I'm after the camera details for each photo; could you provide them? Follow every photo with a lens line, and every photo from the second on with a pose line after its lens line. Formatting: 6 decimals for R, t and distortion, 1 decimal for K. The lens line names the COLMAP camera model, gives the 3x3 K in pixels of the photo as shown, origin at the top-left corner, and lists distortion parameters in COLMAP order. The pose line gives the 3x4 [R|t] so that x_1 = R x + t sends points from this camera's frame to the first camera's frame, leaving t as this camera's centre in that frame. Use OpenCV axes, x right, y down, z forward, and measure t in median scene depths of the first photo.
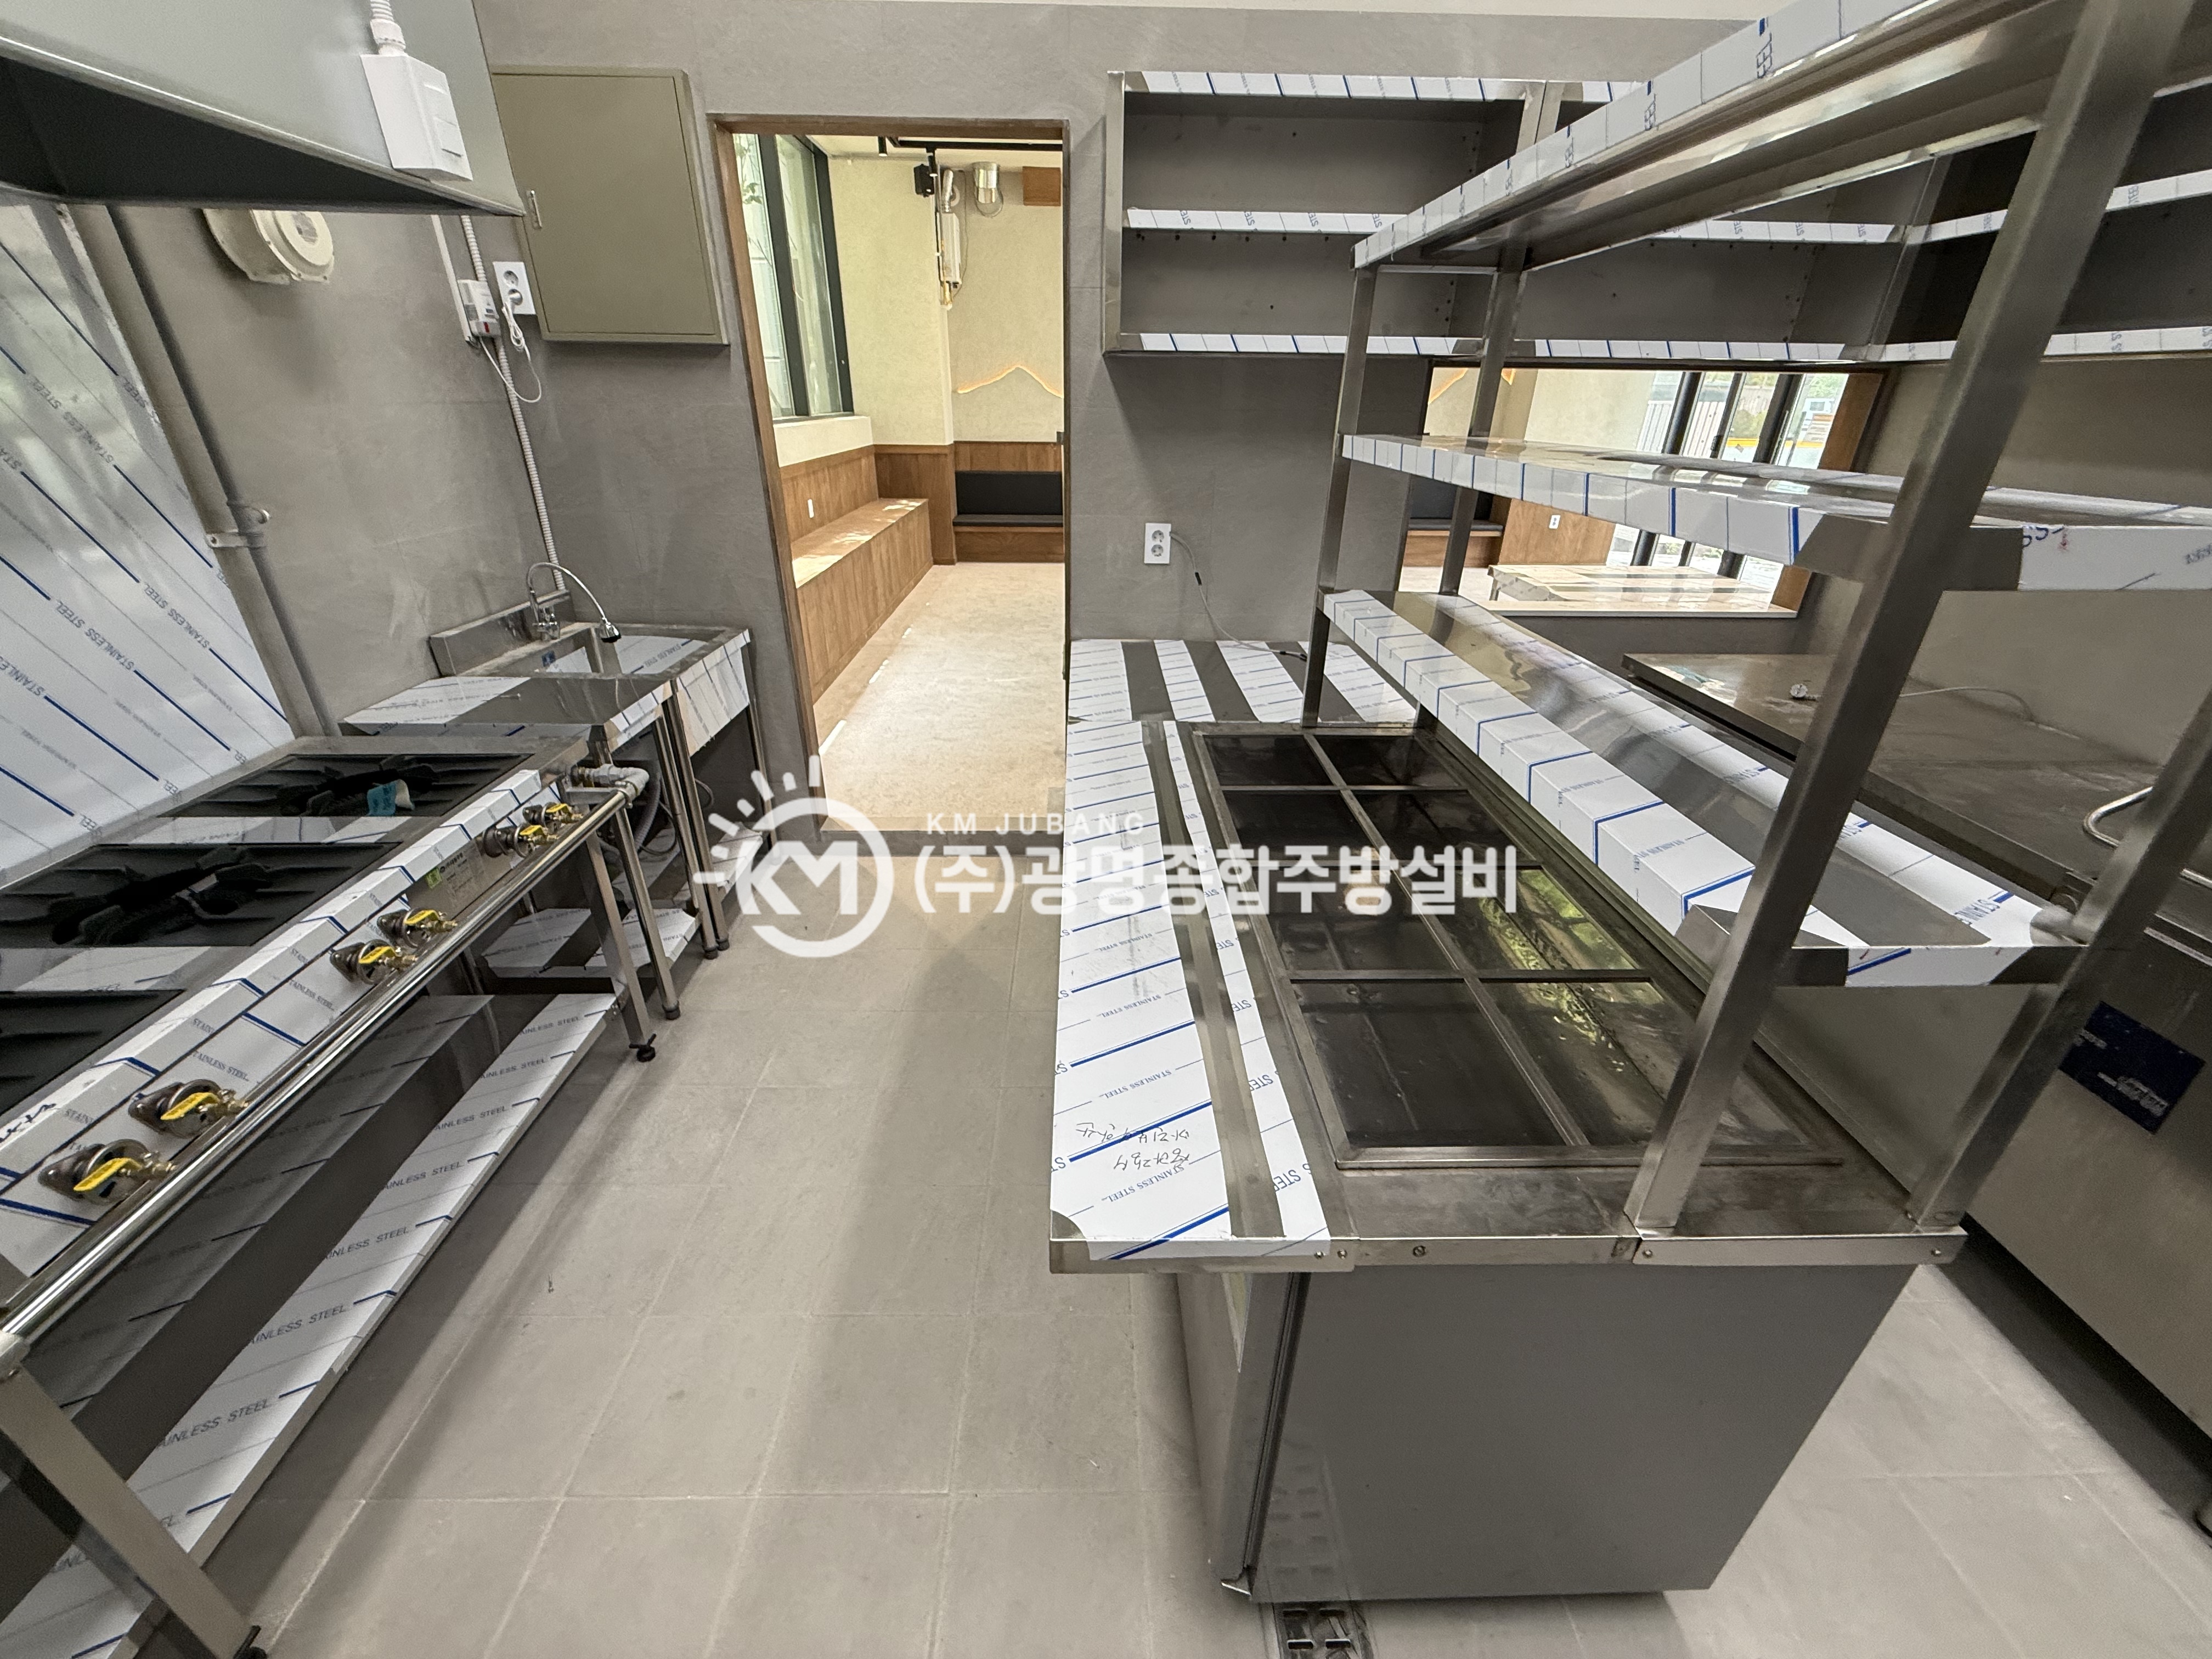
lens RADIAL K [[877.0, 0, 1098.6], [0, 877.0, 838.4], [0, 0, 1]] dist [-0.001775, -0.000083]
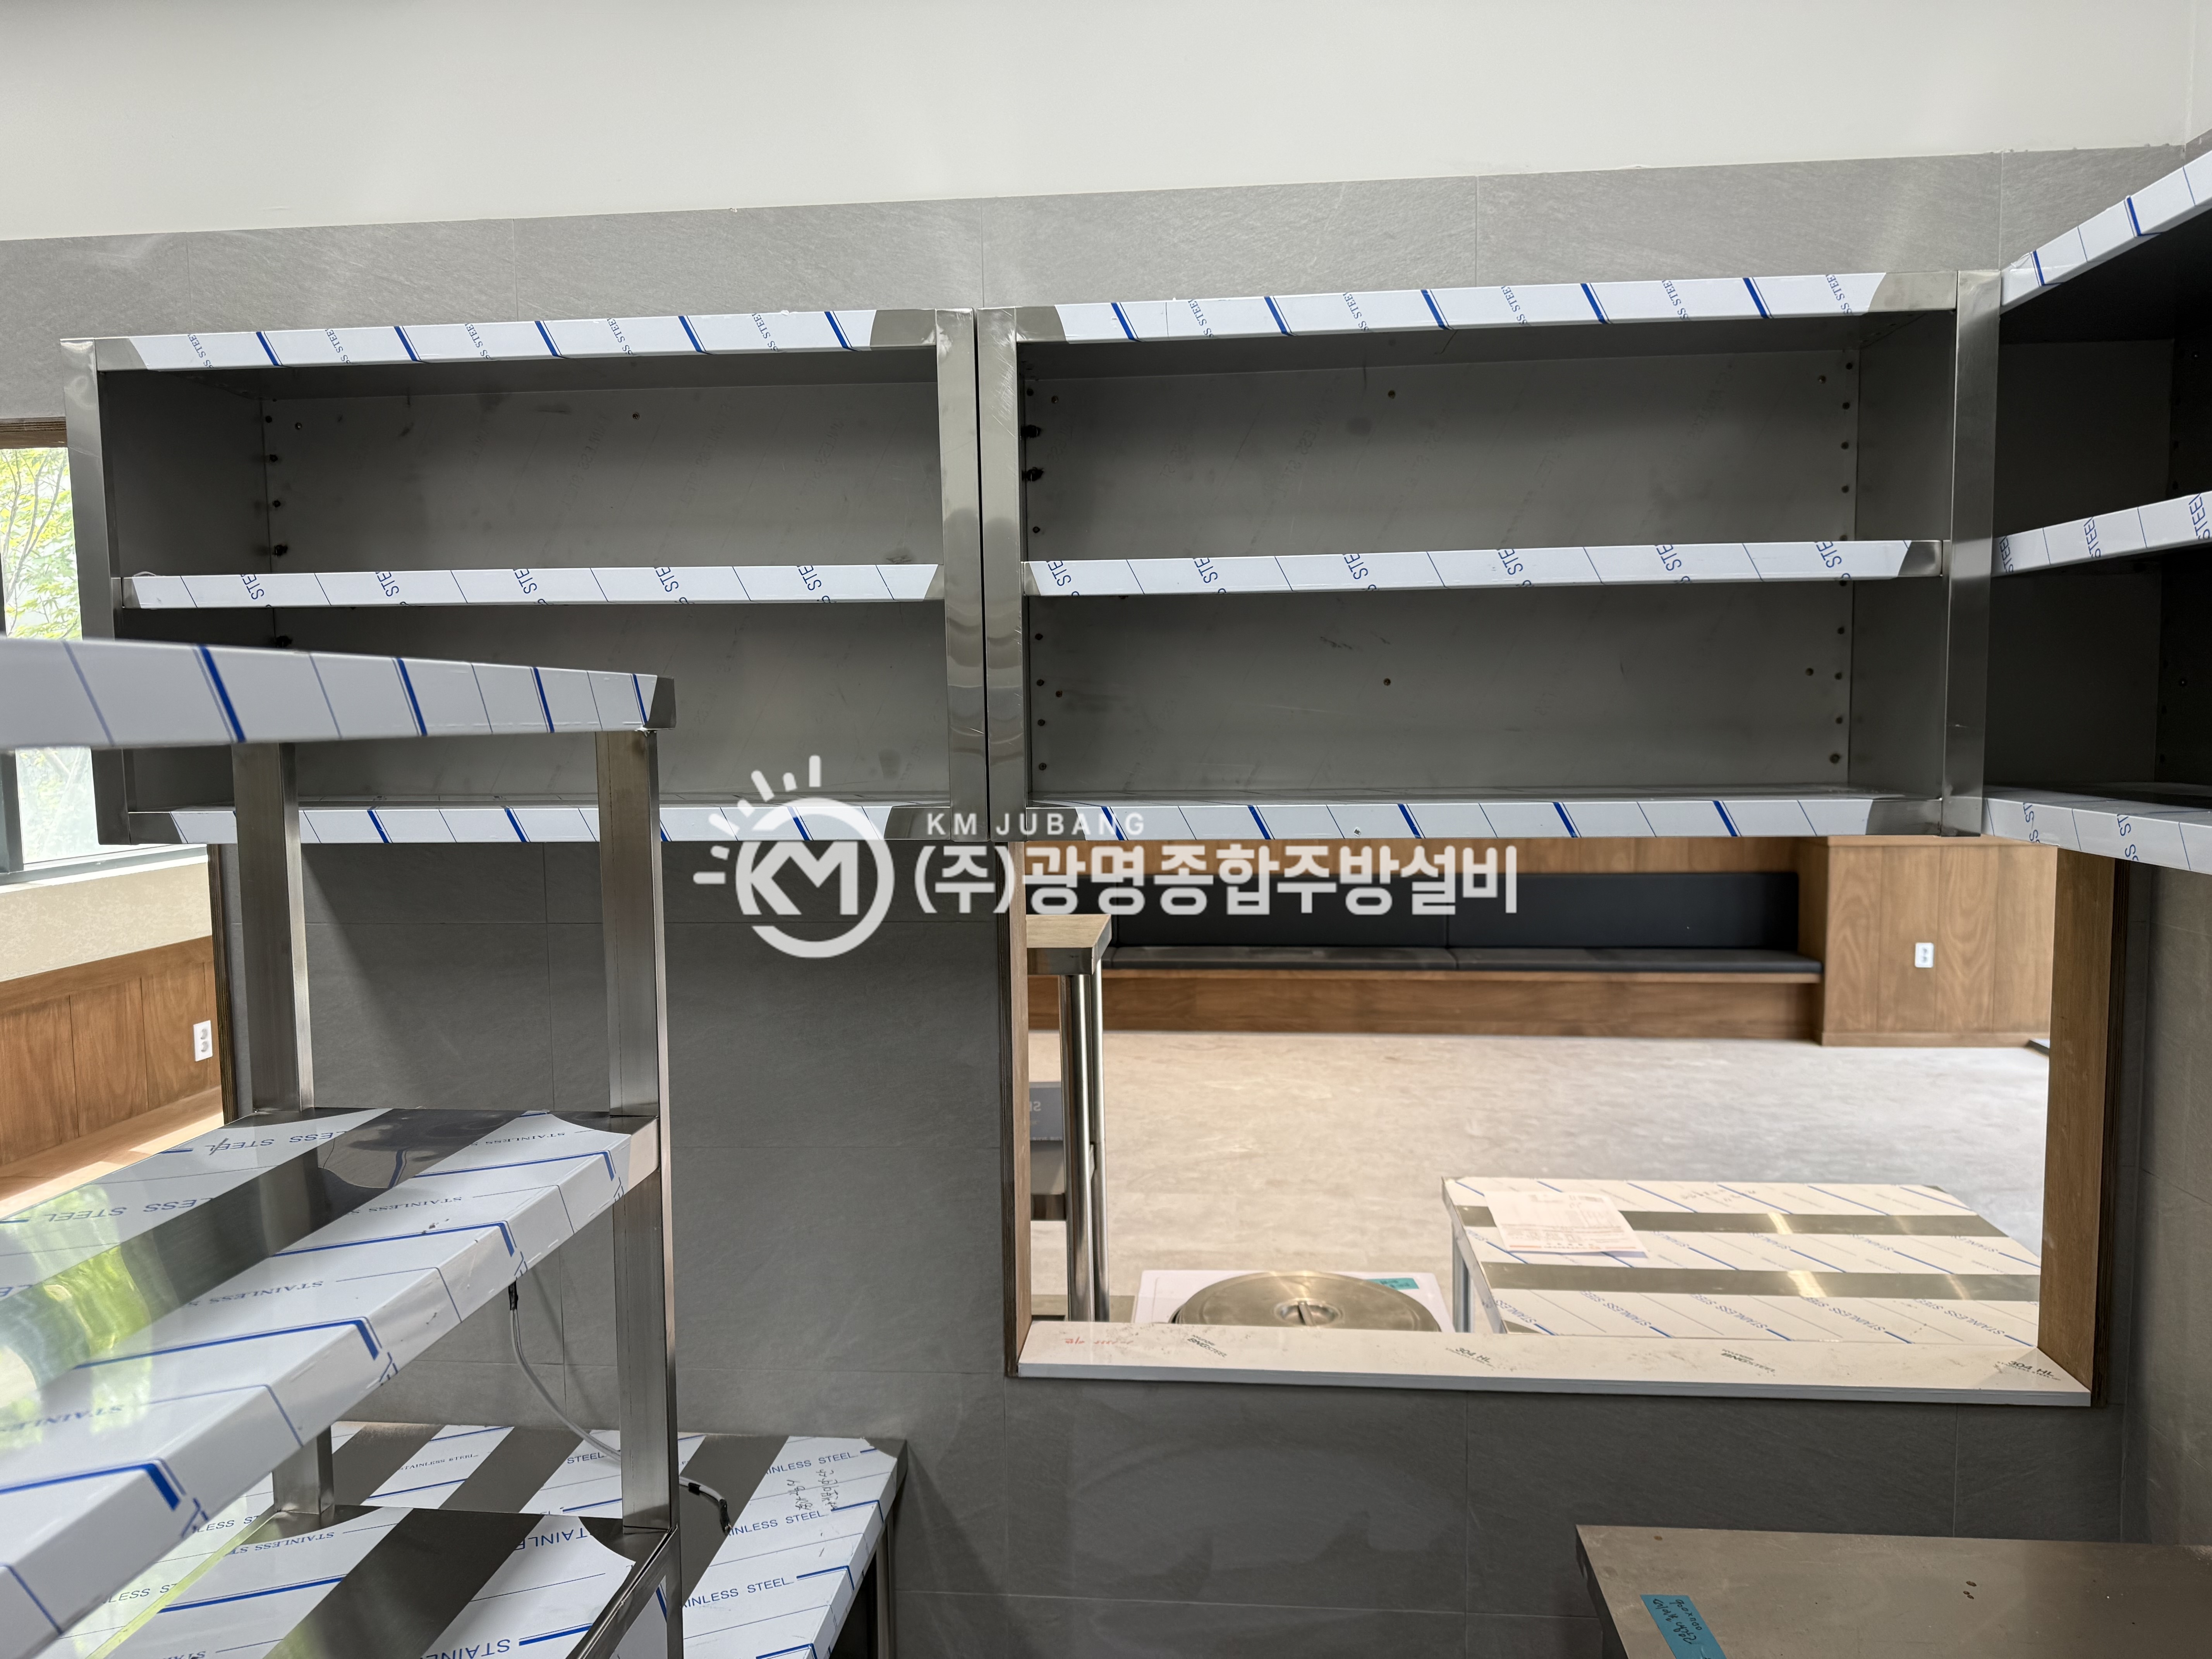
lens RADIAL K [[1560.1, 0, 1100.5], [0, 1560.1, 830.4], [0, 0, 1]] dist [0.020960, -0.008732]
pose [[0.993996, -0.015444, -0.108318, 0.588843], [-0.027070, 0.924499, -0.380222, -0.276951], [0.106012, 0.380872, 0.918530, 0.327710]]
